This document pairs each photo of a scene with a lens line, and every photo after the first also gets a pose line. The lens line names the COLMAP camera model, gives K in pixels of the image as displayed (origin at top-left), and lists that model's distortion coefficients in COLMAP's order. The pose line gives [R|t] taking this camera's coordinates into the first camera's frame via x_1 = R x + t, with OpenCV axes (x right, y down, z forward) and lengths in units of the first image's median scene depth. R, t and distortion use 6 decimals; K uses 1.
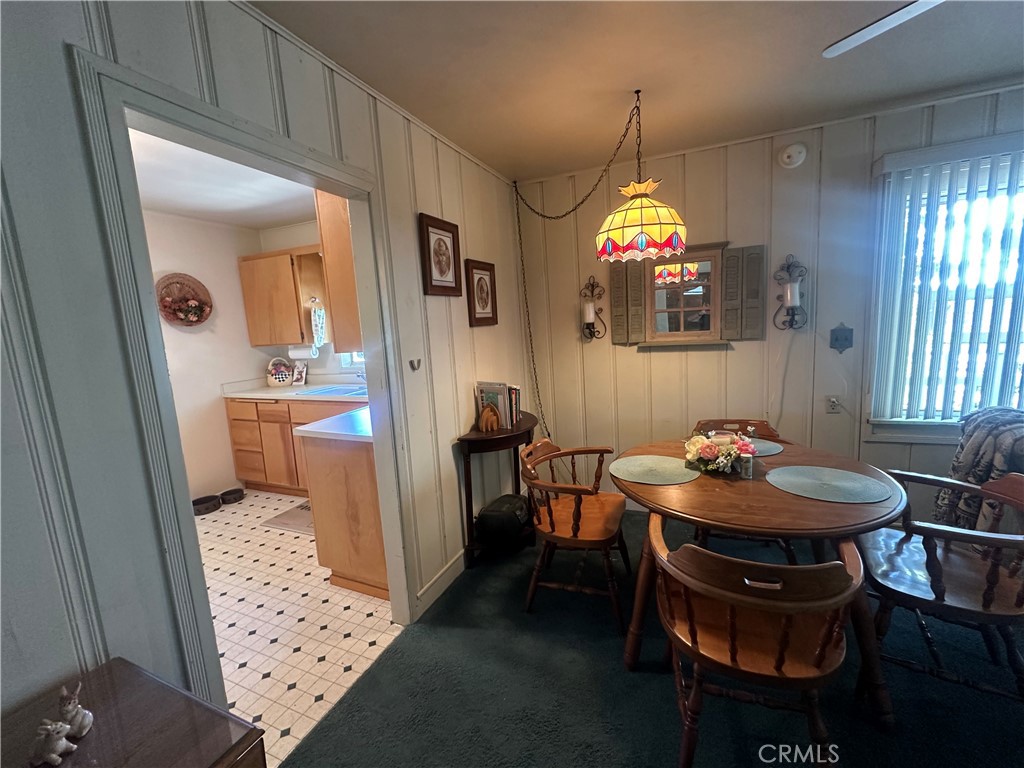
lens RADIAL K [[419.2, 0, 509.9], [0, 419.2, 382.8], [0, 0, 1]] dist [-0.008076, -0.000148]
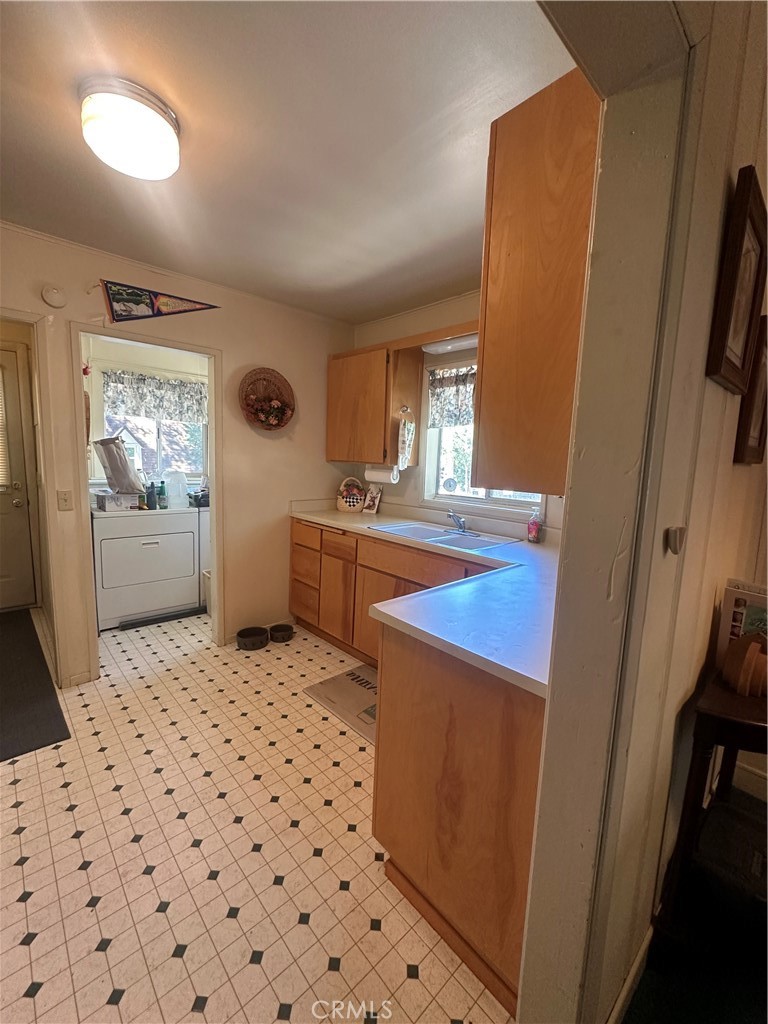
lens RADIAL K [[419.2, 0, 387.0], [0, 419.2, 508.6], [0, 0, 1]] dist [-0.008076, -0.000148]
pose [[0.912807, 0.142293, -0.382800, -0.180747], [-0.149870, 0.988654, 0.010123, -0.019702], [0.379897, 0.048130, 0.923776, 0.286066]]
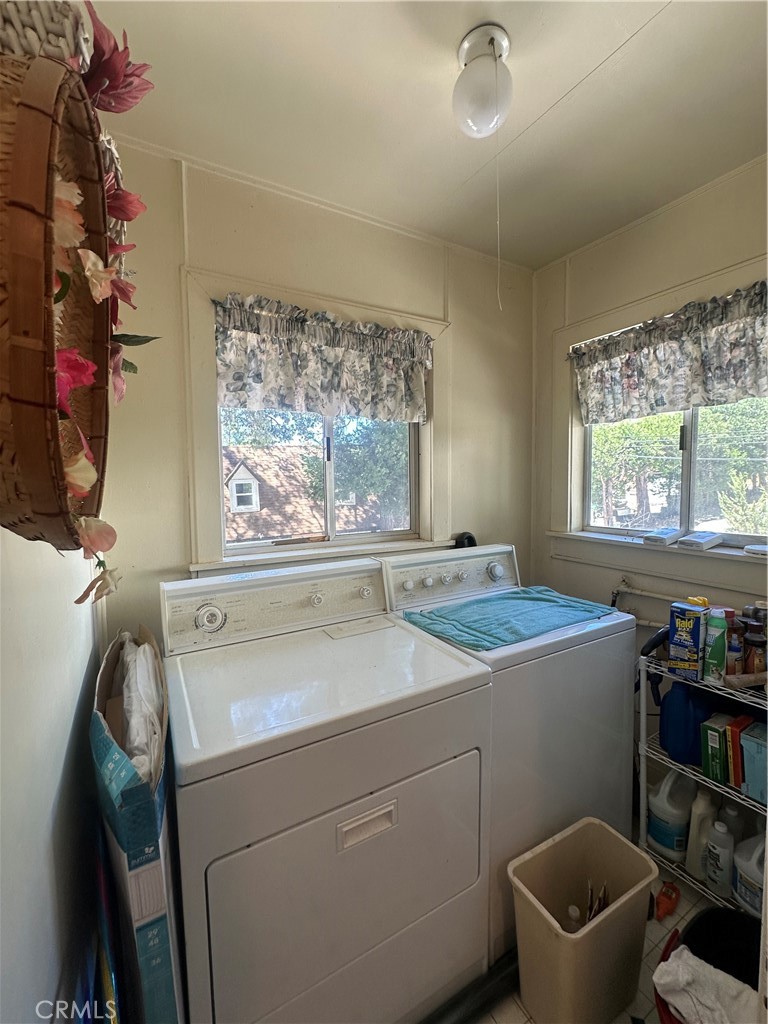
lens RADIAL K [[419.2, 0, 379.2], [0, 419.2, 507.8], [0, 0, 1]] dist [-0.008076, -0.000148]
pose [[0.795143, 0.079715, -0.601160, -0.602781], [-0.114866, 0.993175, -0.020234, -0.035405], [0.595444, 0.085141, 0.798873, 0.564250]]
